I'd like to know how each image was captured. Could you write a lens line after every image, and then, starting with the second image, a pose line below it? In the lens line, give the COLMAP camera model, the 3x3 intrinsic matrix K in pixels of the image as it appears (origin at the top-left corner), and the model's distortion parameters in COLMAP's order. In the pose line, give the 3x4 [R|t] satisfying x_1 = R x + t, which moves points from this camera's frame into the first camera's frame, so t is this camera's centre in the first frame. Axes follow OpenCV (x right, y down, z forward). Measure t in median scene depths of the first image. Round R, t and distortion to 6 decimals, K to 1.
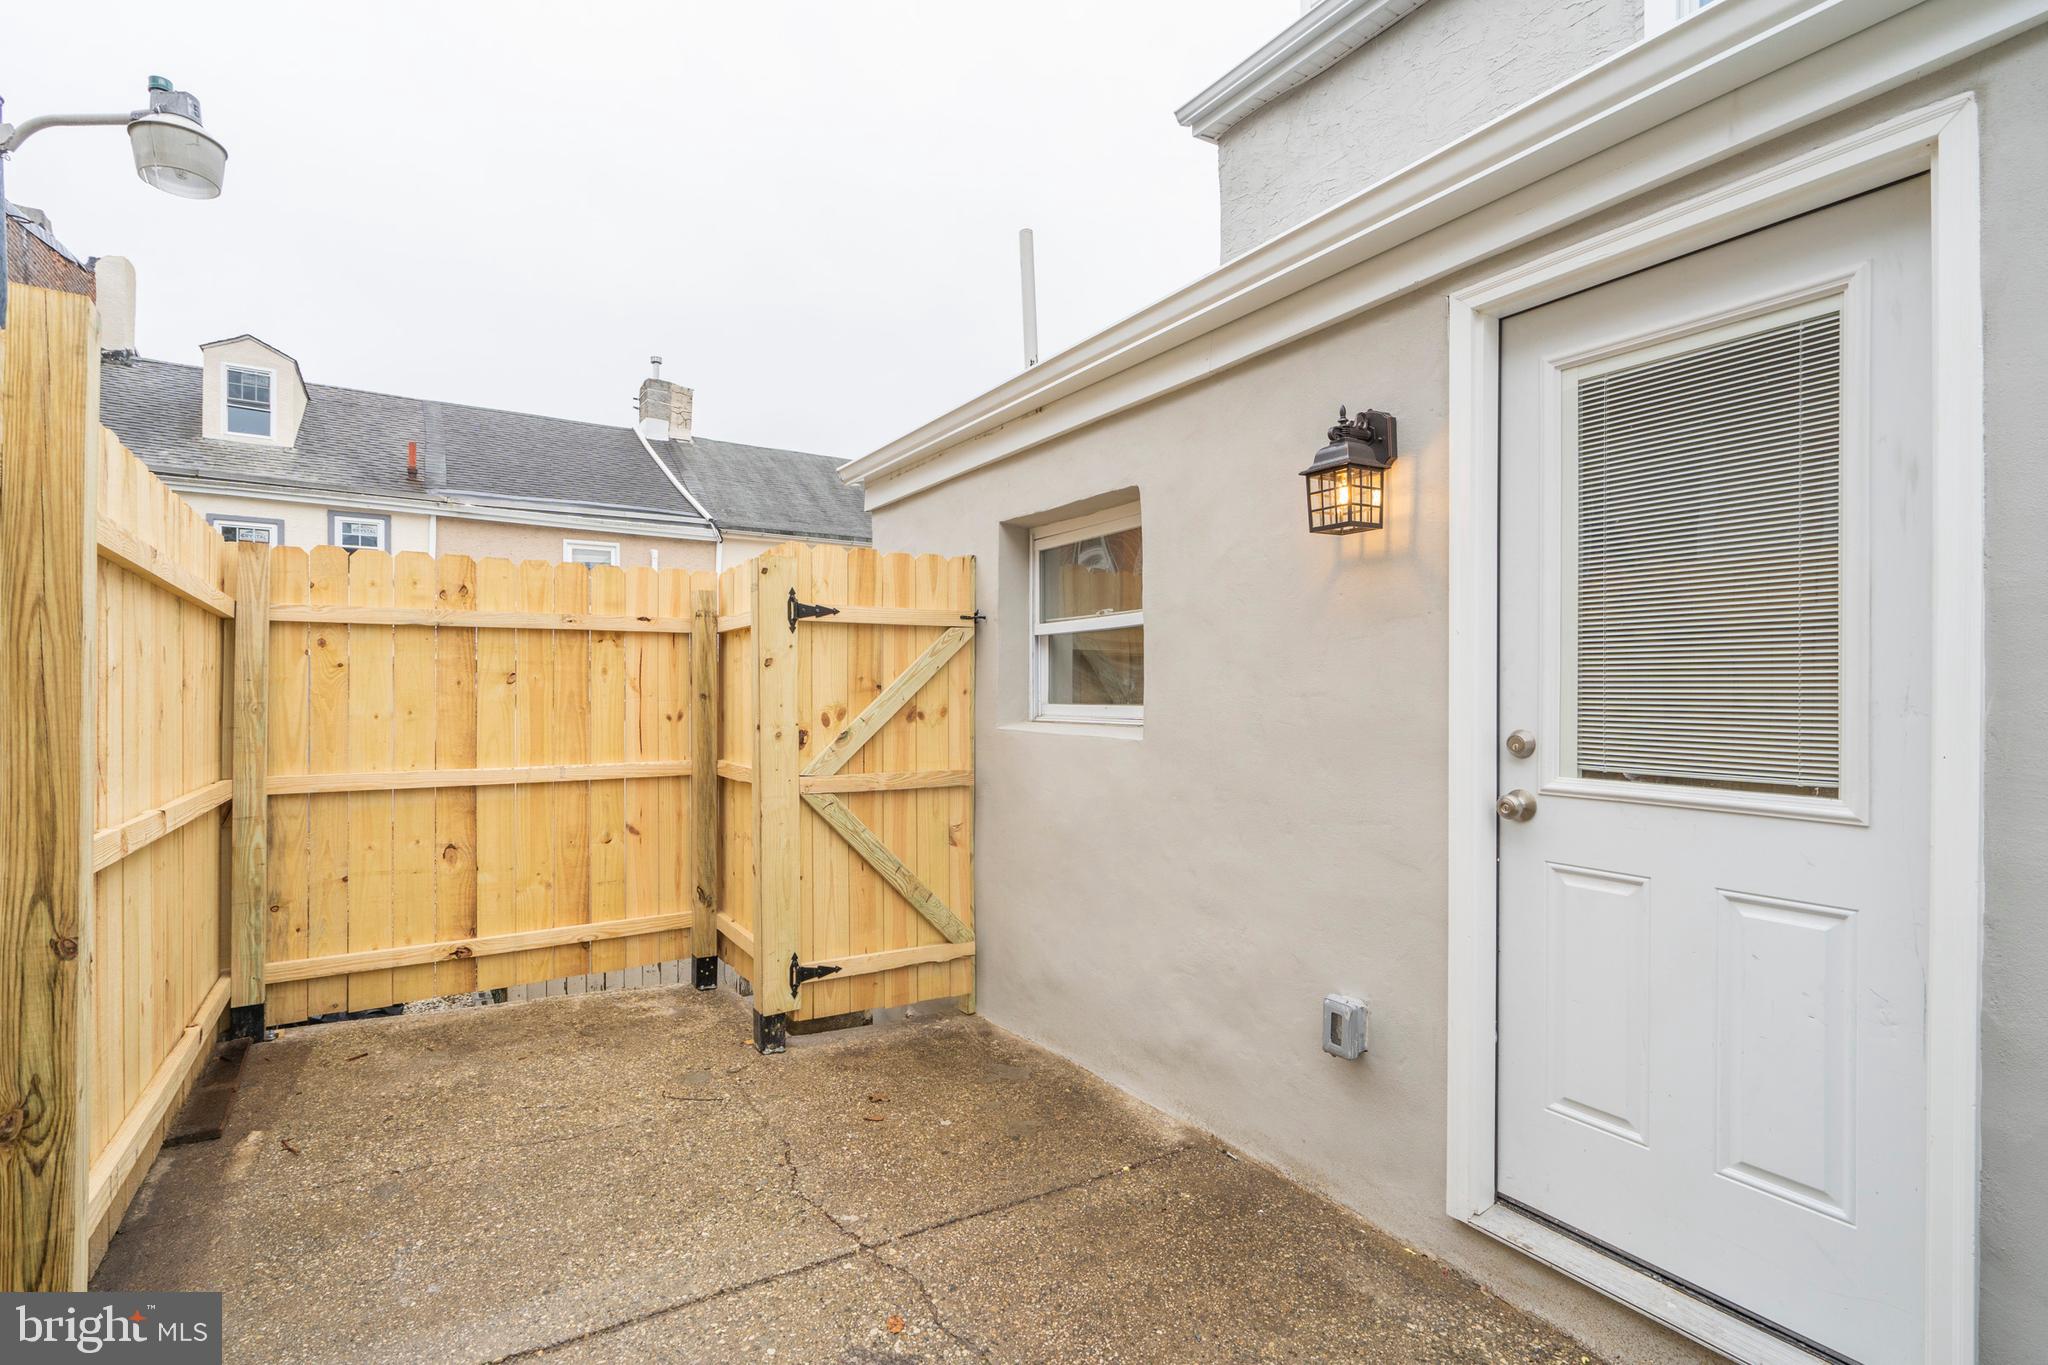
lens RADIAL K [[922.3, 0, 1000.1], [0, 922.3, 695.3], [0, 0, 1]] dist [-0.002885, 0.000516]
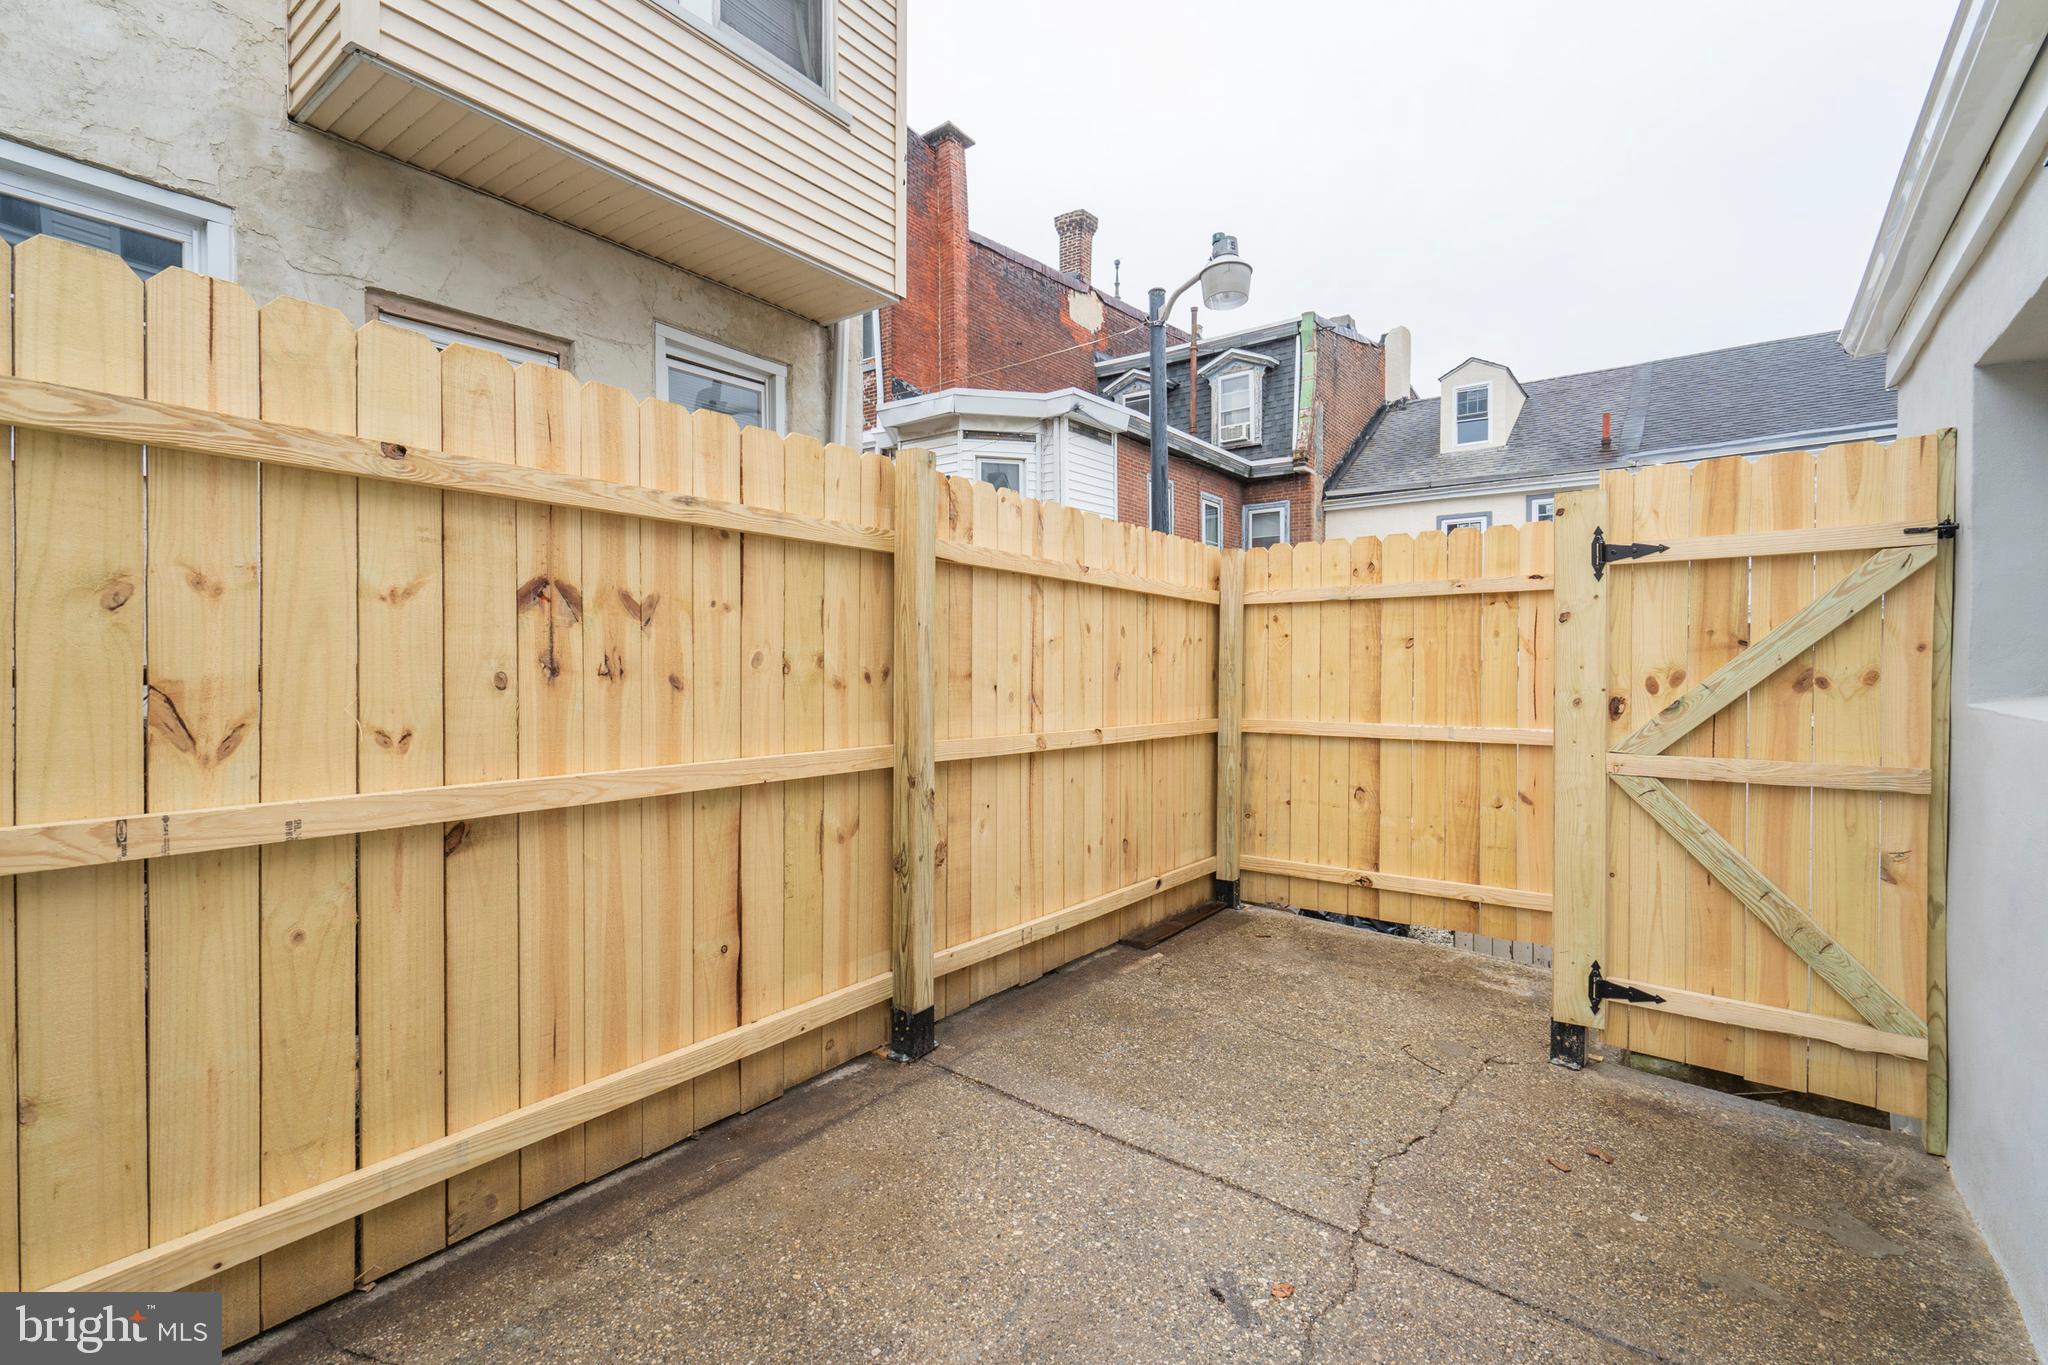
lens RADIAL K [[935.7, 0, 1045.6], [0, 935.7, 684.7], [0, 0, 1]] dist [-0.003142, -0.000292]
pose [[0.349563, 0.017655, -0.936746, 0.369082], [0.000280, 0.999820, 0.018948, 0.010032], [0.936913, -0.006886, 0.349496, 0.215926]]
